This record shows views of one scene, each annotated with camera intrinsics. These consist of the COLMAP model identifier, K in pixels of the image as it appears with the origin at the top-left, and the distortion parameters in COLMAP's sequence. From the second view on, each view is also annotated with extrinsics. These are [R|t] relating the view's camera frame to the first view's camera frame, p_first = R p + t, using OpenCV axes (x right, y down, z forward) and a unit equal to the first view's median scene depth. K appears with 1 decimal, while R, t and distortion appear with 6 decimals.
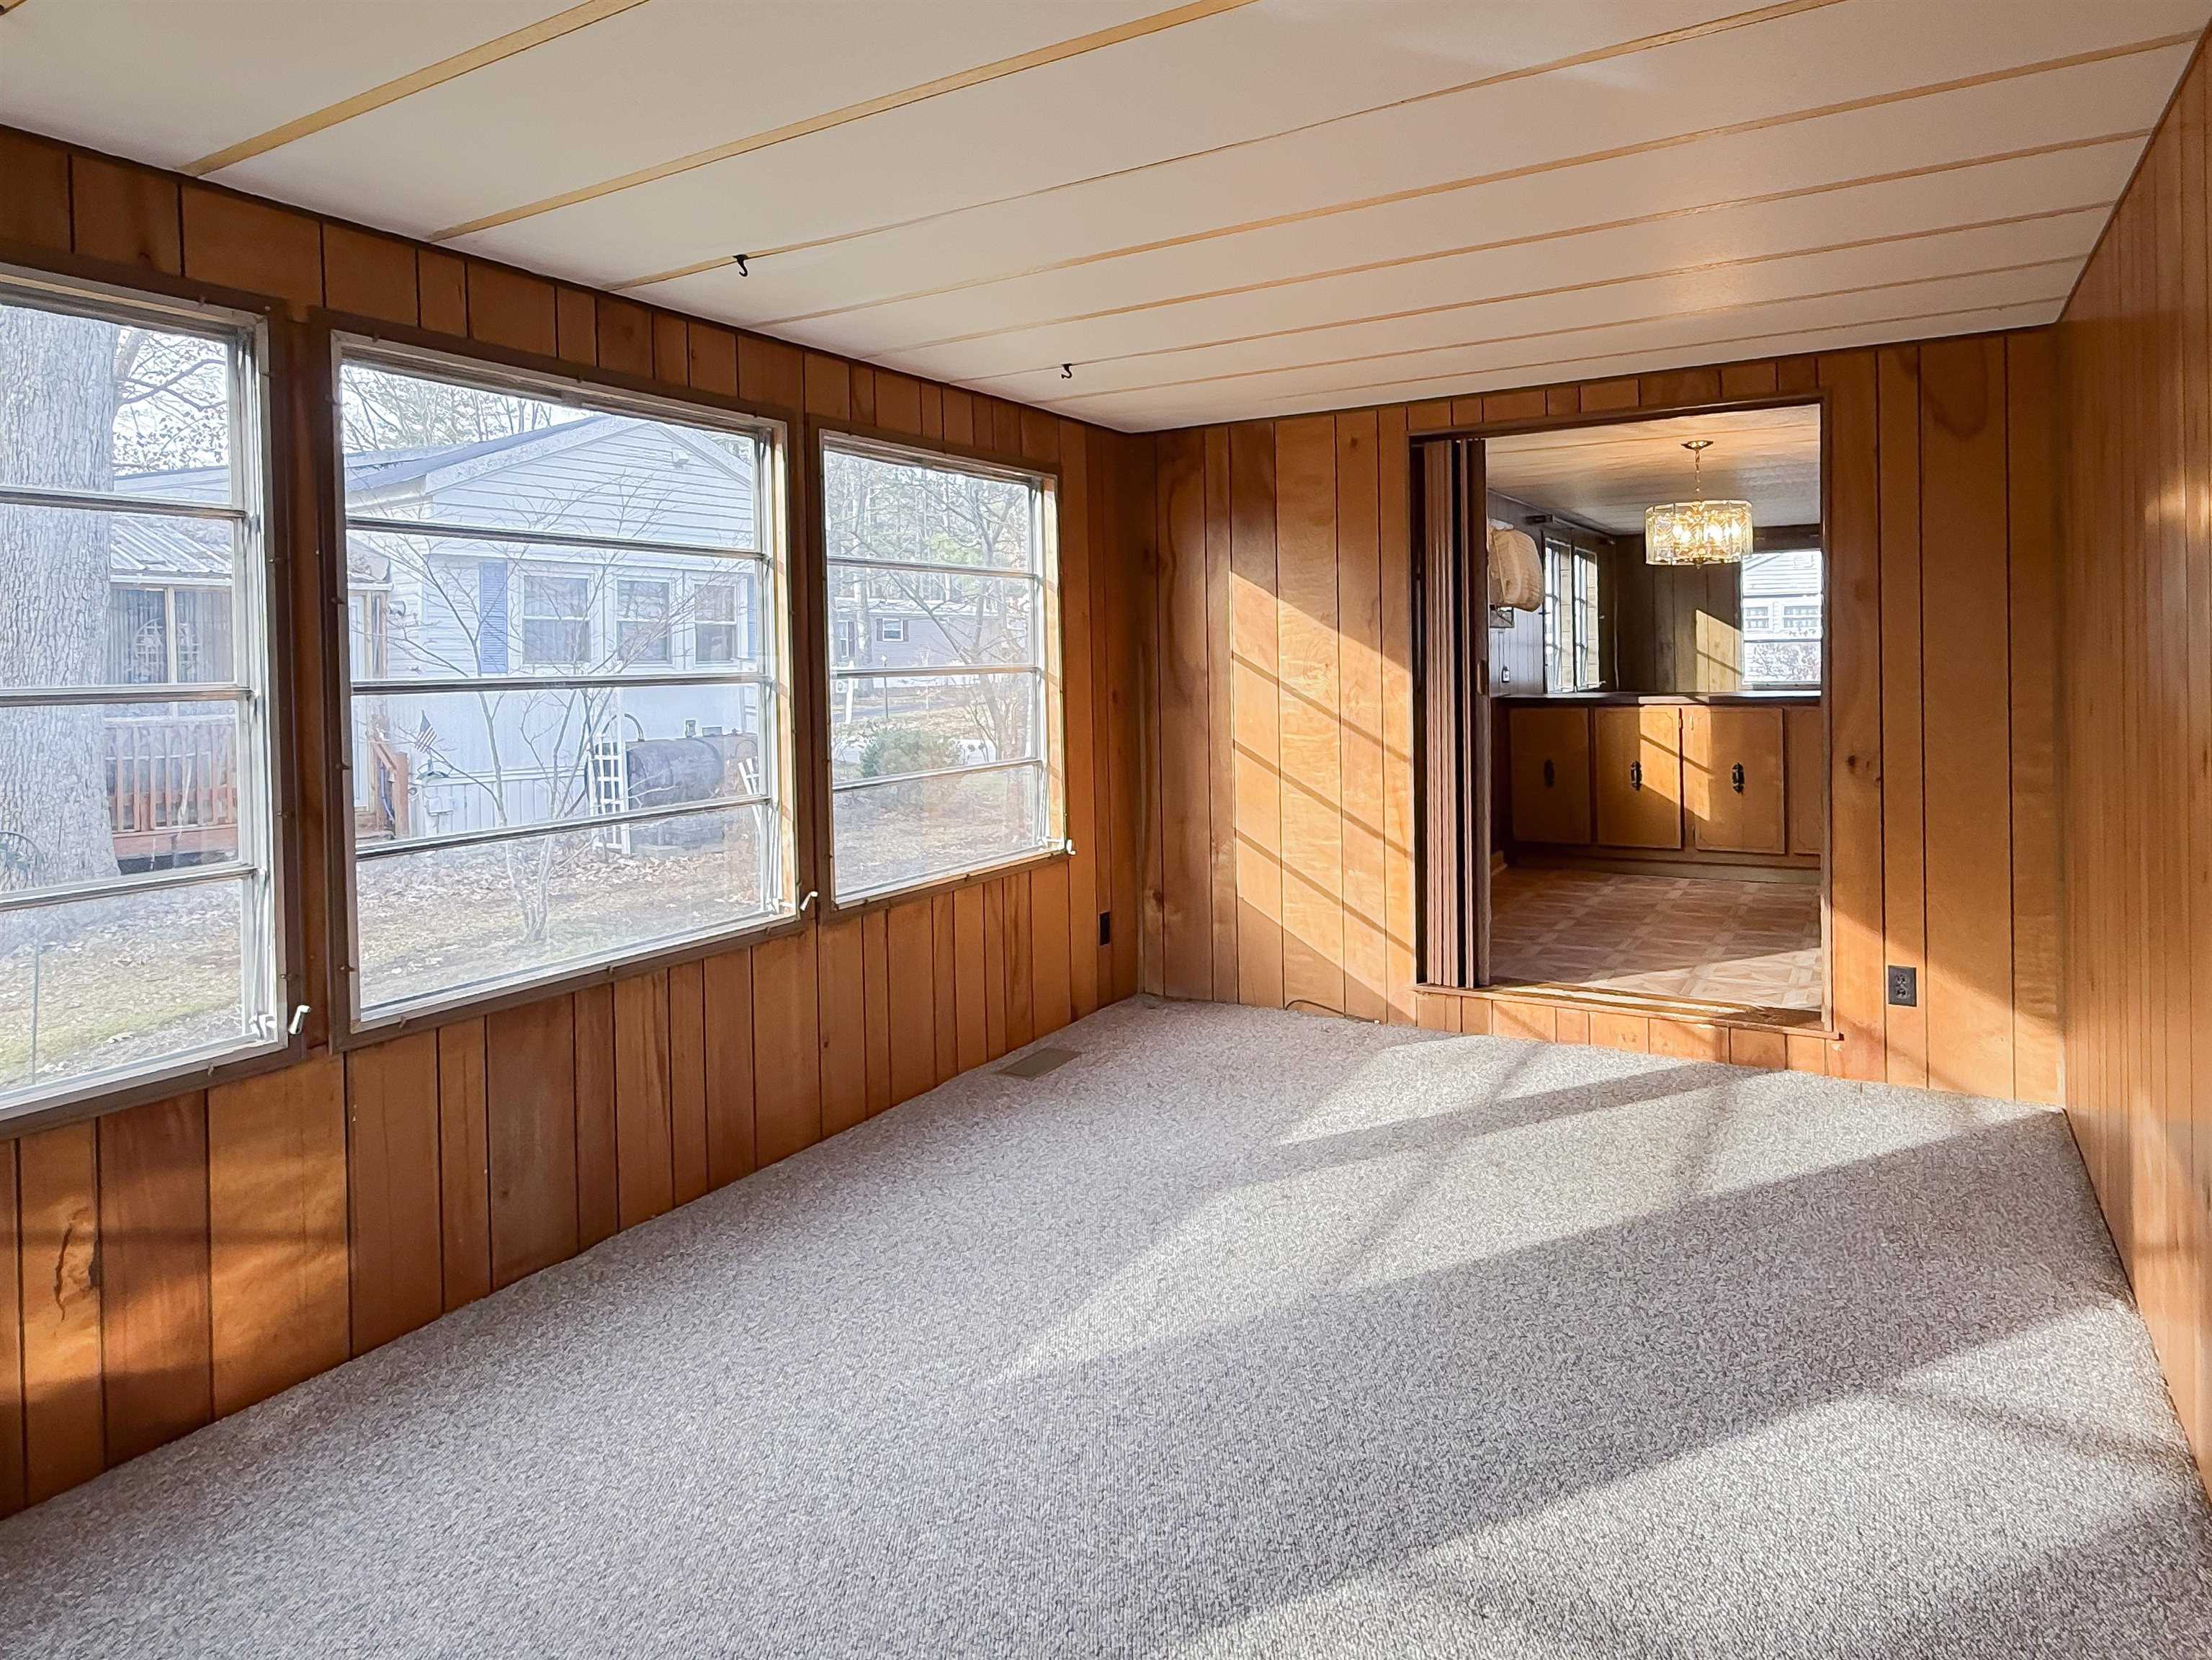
lens RADIAL K [[1295.1, 0, 1108.4], [0, 1295.1, 830.1], [0, 0, 1]] dist [-0.004646, 0.000190]
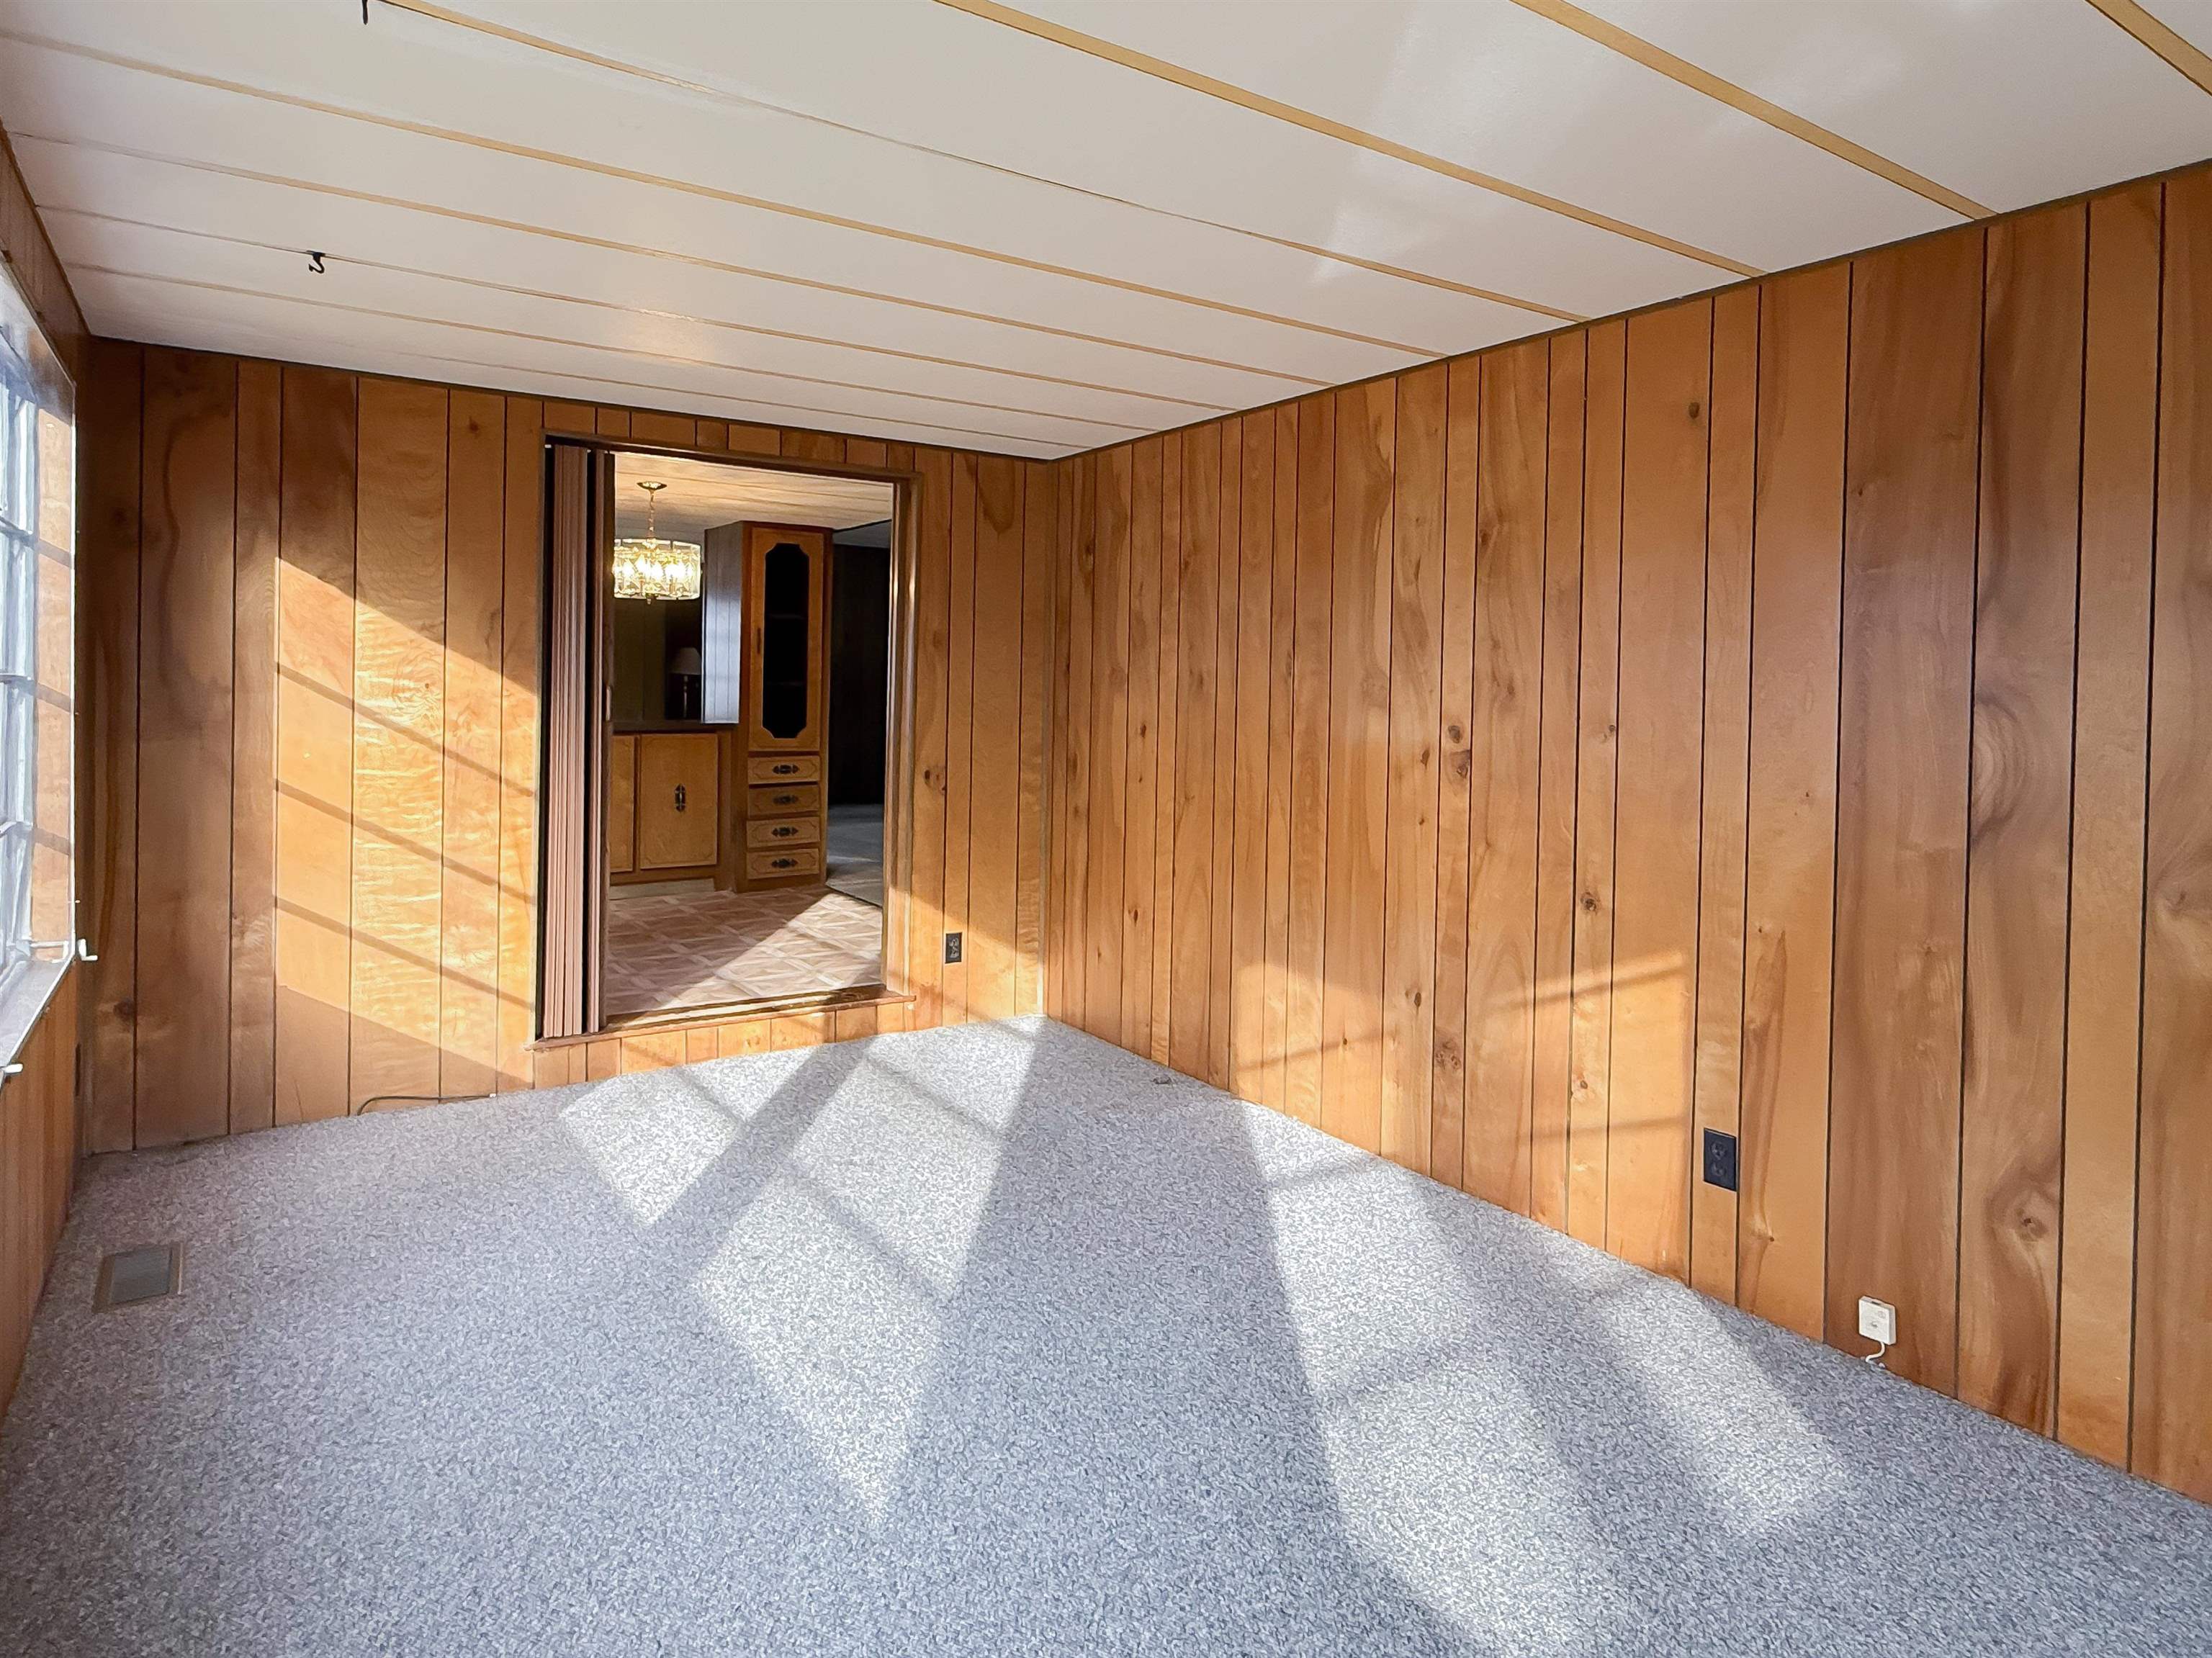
lens RADIAL K [[1288.8, 0, 1107.1], [0, 1288.8, 864.3], [0, 0, 1]] dist [-0.001095, -0.000184]
pose [[0.436605, -0.095090, 0.894614, -0.396621], [0.093655, 0.993800, 0.059925, -0.021584], [-0.894765, 0.057622, 0.442803, 0.248217]]
